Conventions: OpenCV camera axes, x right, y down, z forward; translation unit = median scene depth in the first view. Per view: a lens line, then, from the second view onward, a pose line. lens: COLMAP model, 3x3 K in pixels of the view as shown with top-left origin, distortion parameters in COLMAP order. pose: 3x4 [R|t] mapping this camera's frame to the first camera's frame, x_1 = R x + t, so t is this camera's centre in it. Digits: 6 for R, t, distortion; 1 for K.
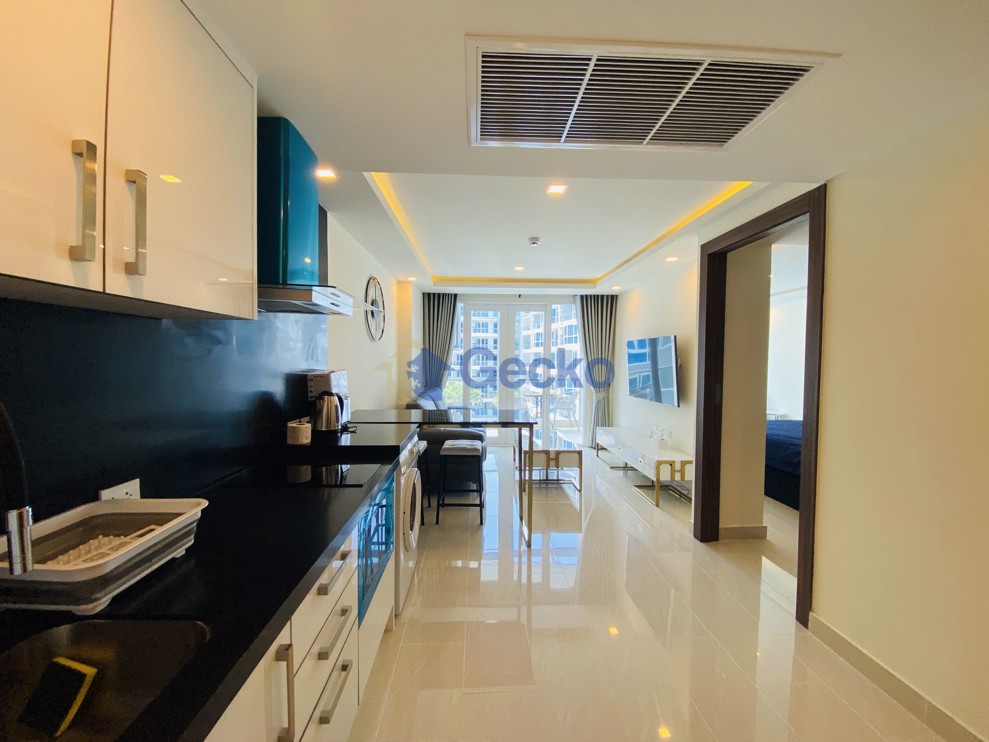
lens RADIAL K [[401.7, 0, 487.0], [0, 401.7, 369.6], [0, 0, 1]] dist [0.014307, -0.018361]
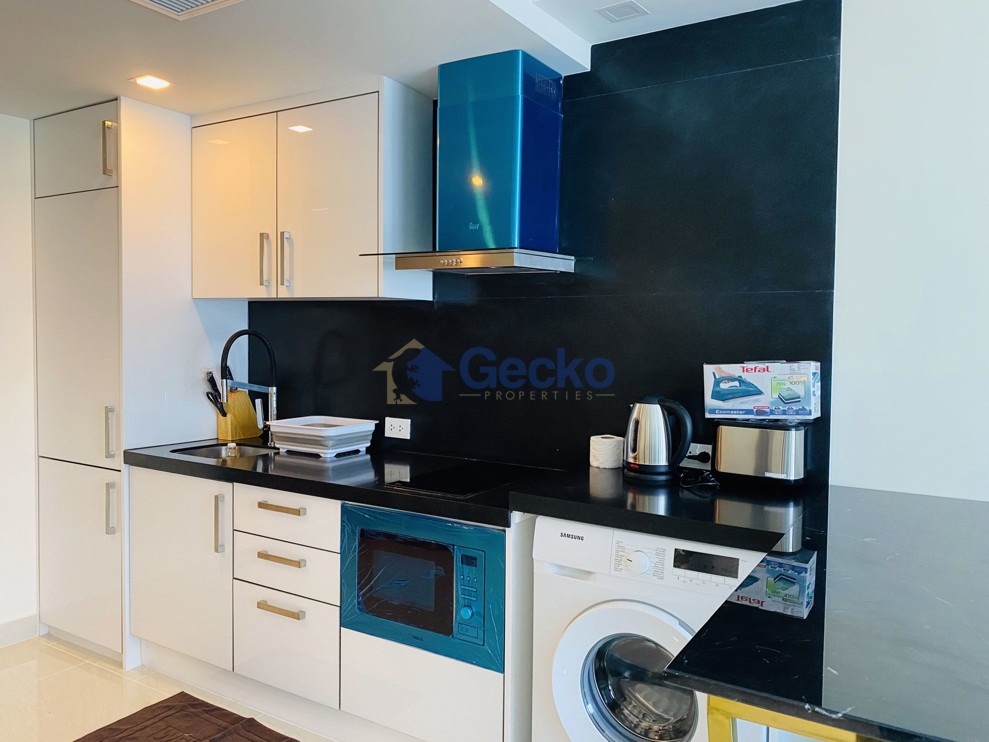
lens RADIAL K [[757.5, 0, 493.3], [0, 757.5, 358.7], [0, 0, 1]] dist [0.040993, -0.004232]
pose [[-0.558940, 0.018825, -0.828994, 0.308247], [-0.039422, 0.998009, 0.049243, -0.019340], [0.828270, 0.060205, -0.557085, 0.770706]]
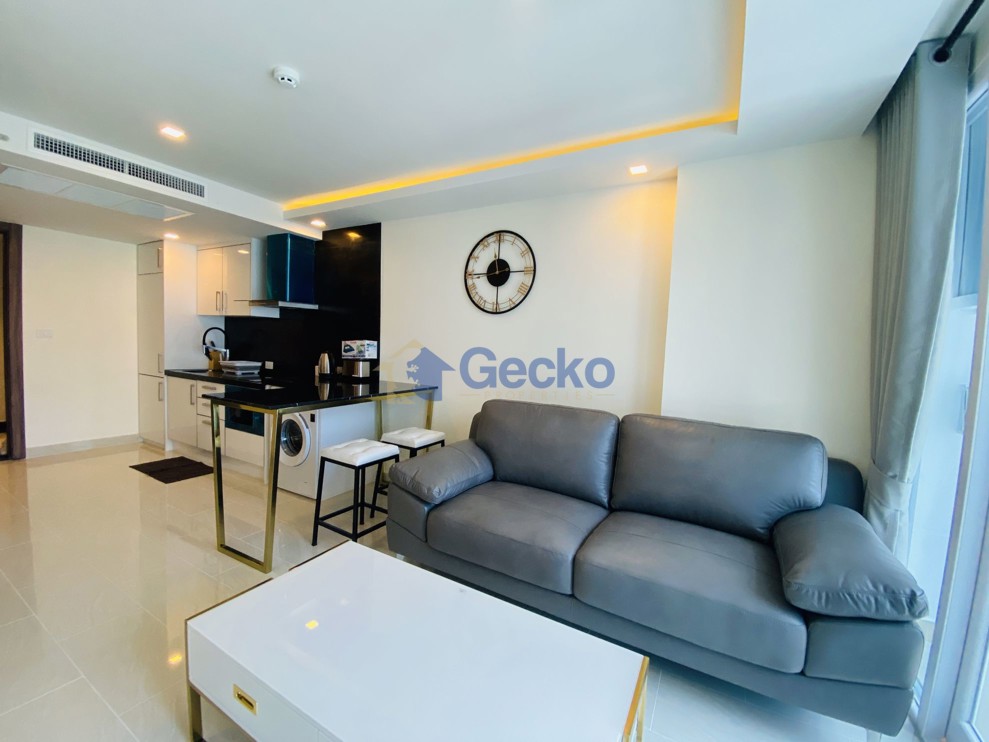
lens RADIAL K [[401.7, 0, 487.0], [0, 401.7, 369.6], [0, 0, 1]] dist [0.014307, -0.018361]
pose [[-0.508537, 0.023504, -0.860719, 0.372751], [-0.072876, 0.994866, 0.070224, -0.016647], [0.857951, 0.098437, -0.504213, 1.322469]]
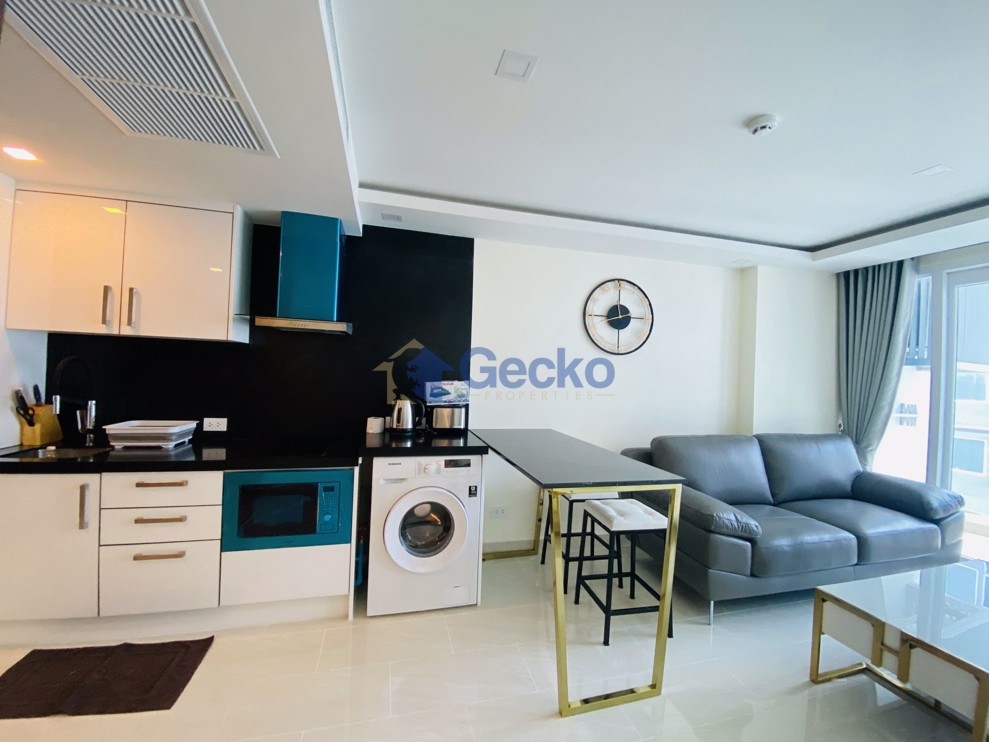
lens RADIAL K [[401.7, 0, 487.0], [0, 401.7, 369.6], [0, 0, 1]] dist [0.014307, -0.018361]
pose [[0.226293, -0.011688, -0.973989, 0.434586], [-0.061003, 0.997795, -0.026147, -0.003141], [0.972147, 0.065333, 0.225081, 0.538443]]
